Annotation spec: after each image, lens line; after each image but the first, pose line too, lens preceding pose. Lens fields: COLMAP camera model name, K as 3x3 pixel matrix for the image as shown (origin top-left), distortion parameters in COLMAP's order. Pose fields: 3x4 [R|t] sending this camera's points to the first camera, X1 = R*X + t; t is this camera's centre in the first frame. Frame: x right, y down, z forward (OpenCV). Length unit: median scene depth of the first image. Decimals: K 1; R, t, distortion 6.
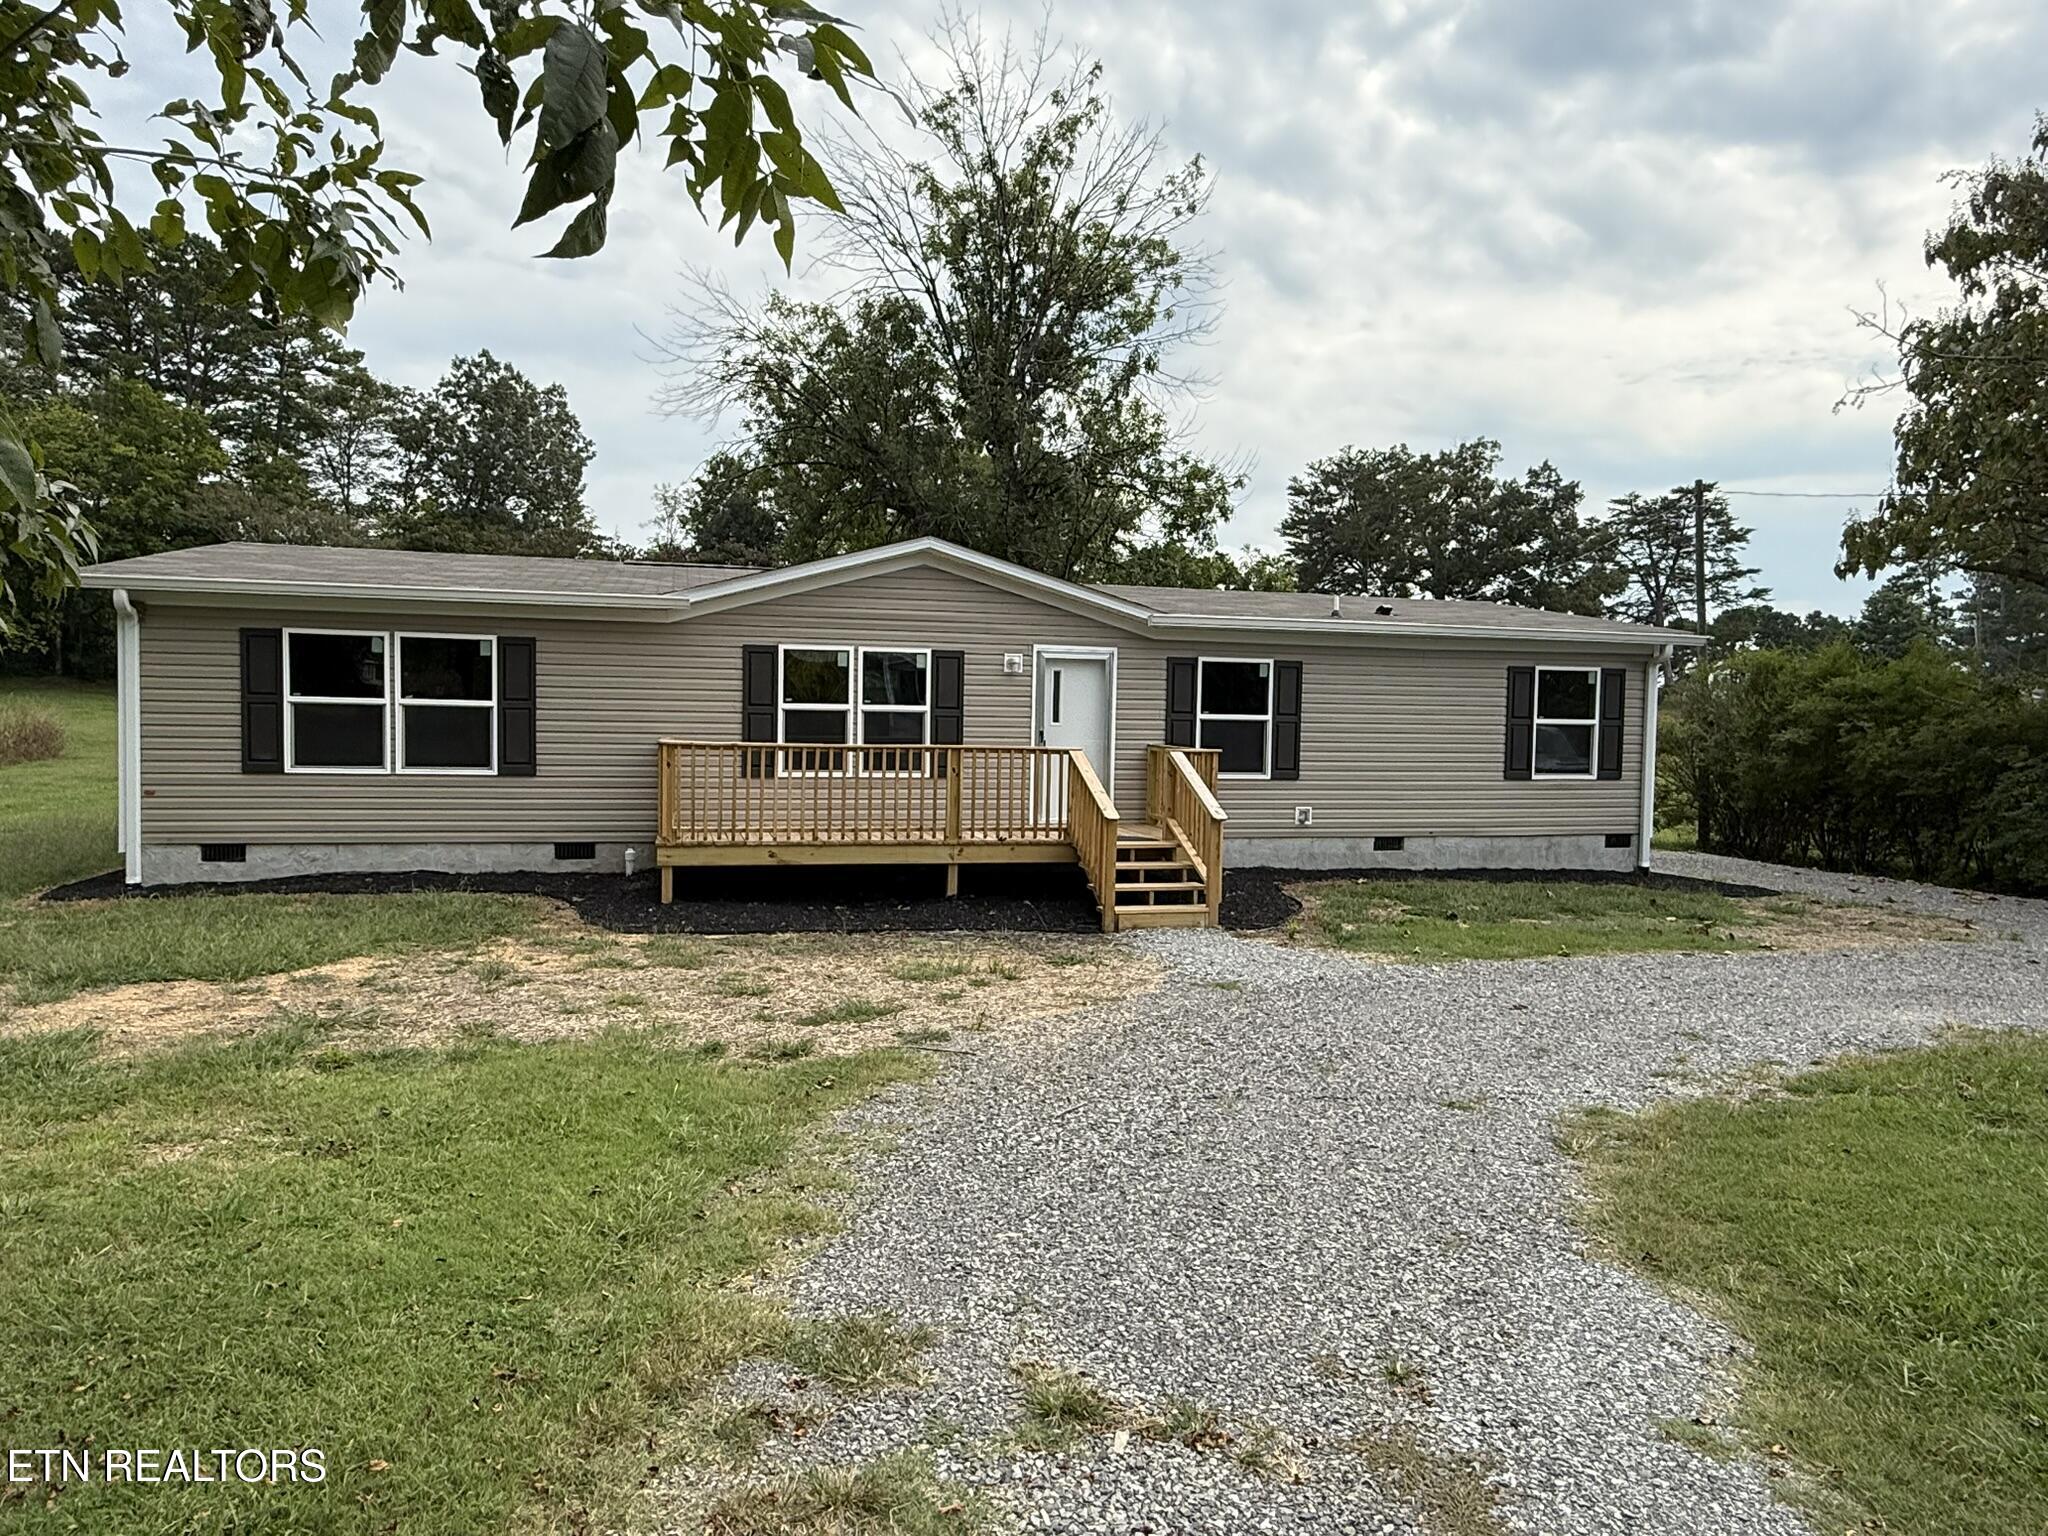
lens RADIAL K [[1248.5, 0, 1023.4], [0, 1248.5, 781.3], [0, 0, 1]] dist [0.044244, 0.001039]
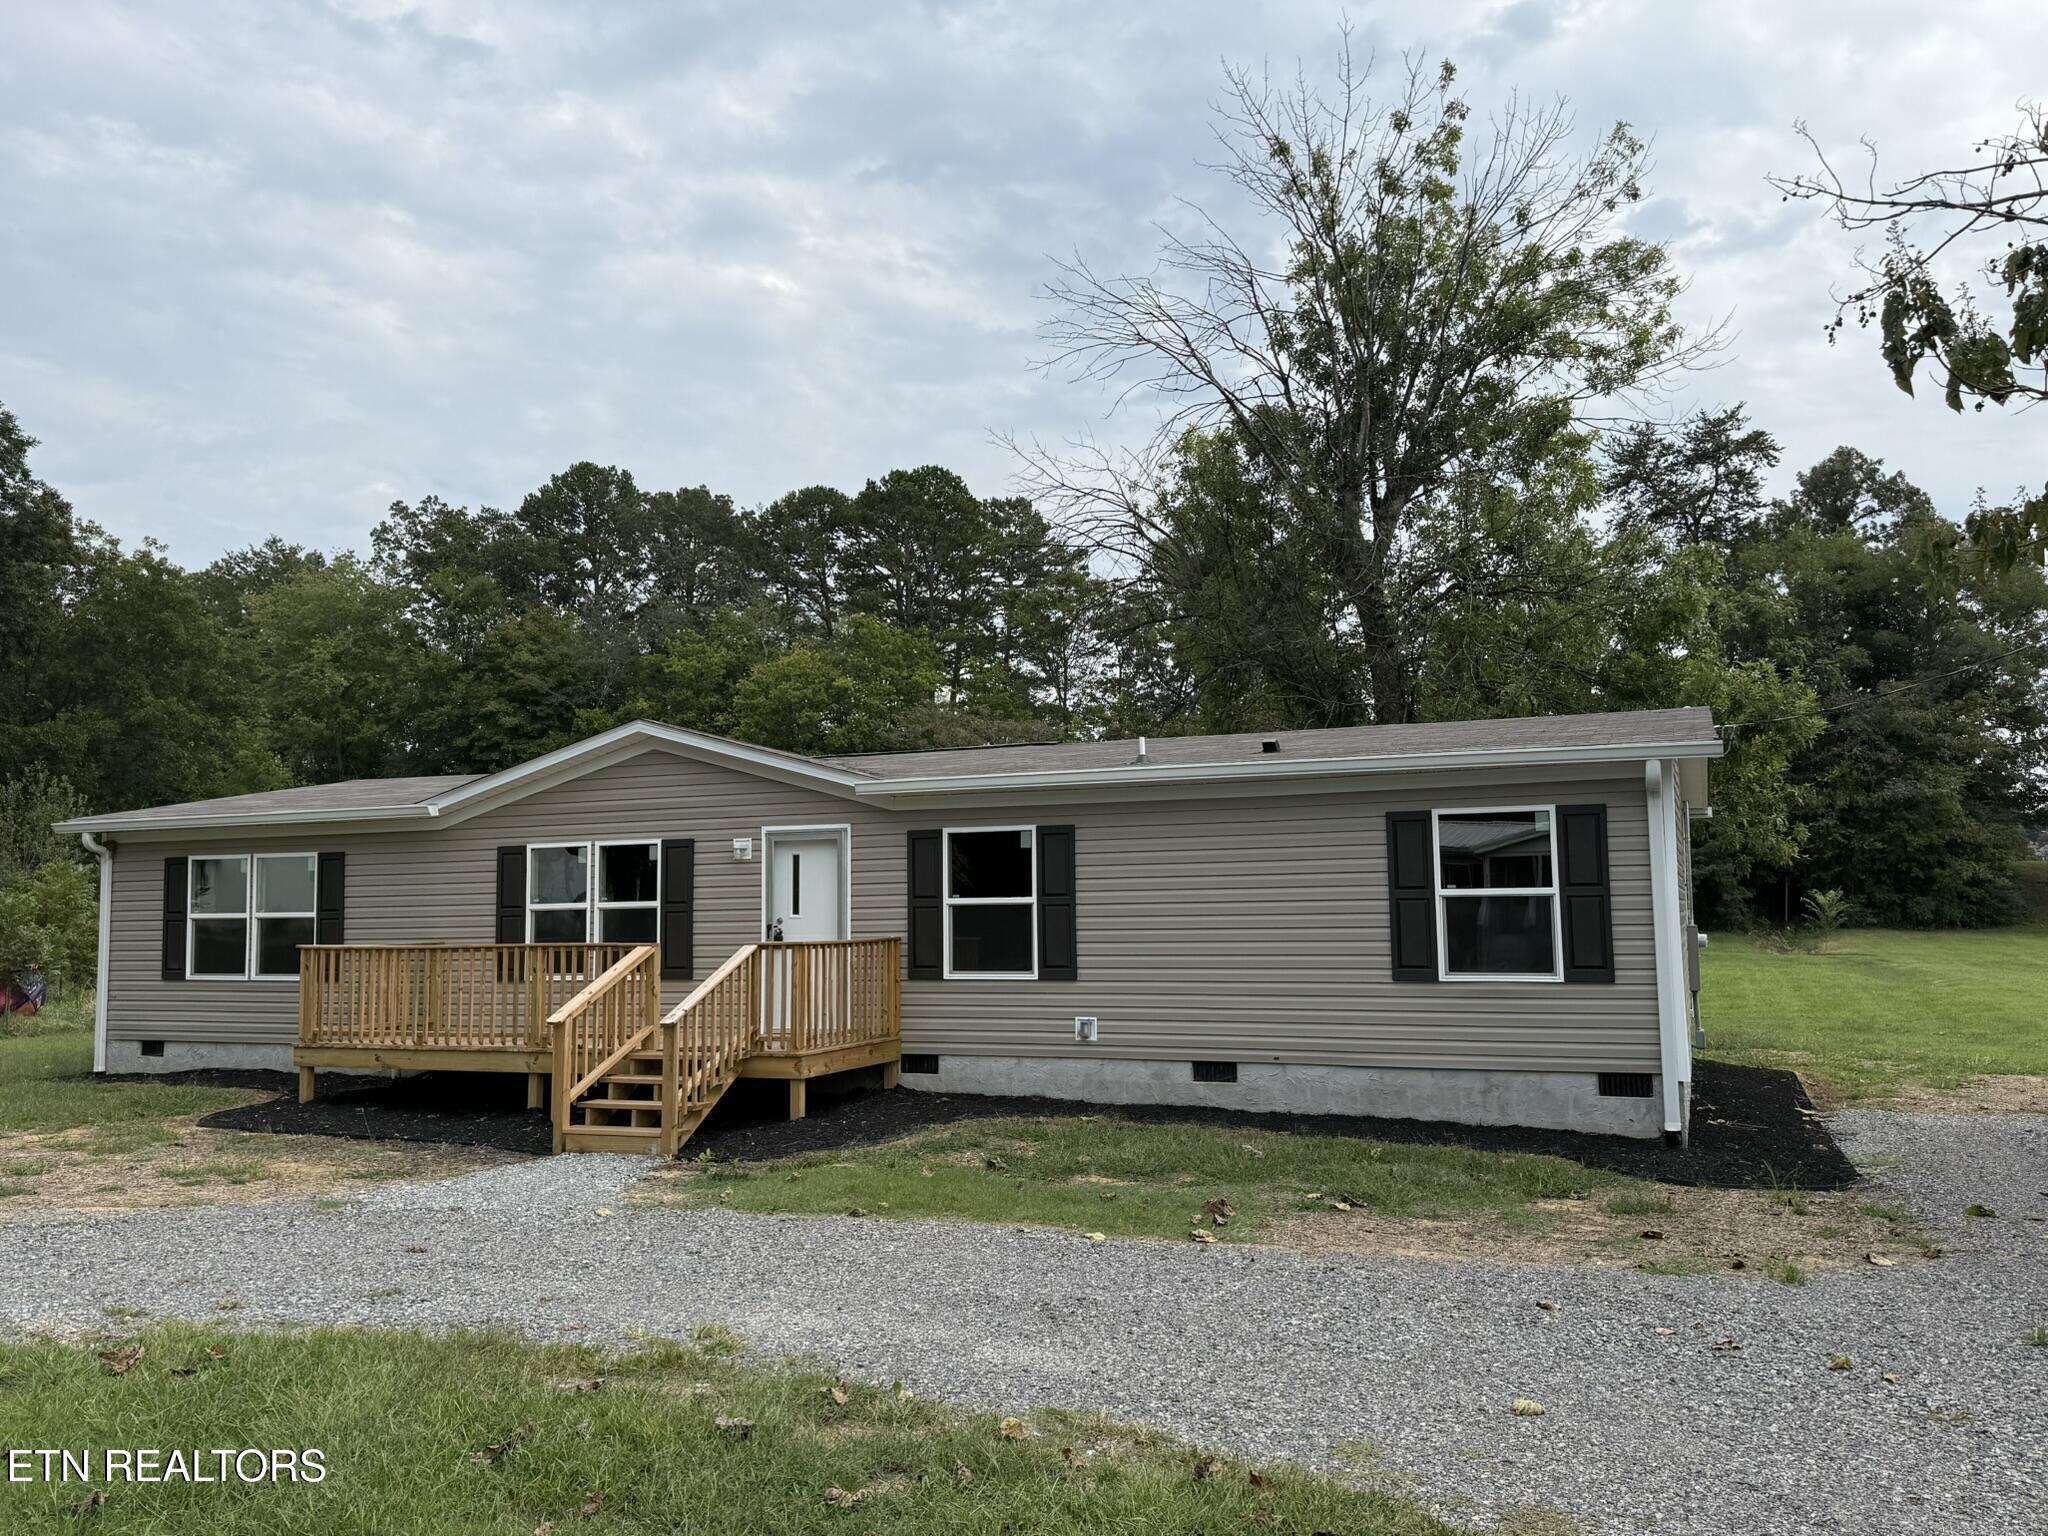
lens RADIAL K [[1607.2, 0, 1024.4], [0, 1607.2, 762.4], [0, 0, 1]] dist [0.094996, -0.008335]
pose [[0.797605, -0.081895, -0.597594, 0.825165], [-0.002339, 0.990313, -0.138836, 0.003515], [0.603175, 0.112134, 0.789687, 0.201910]]
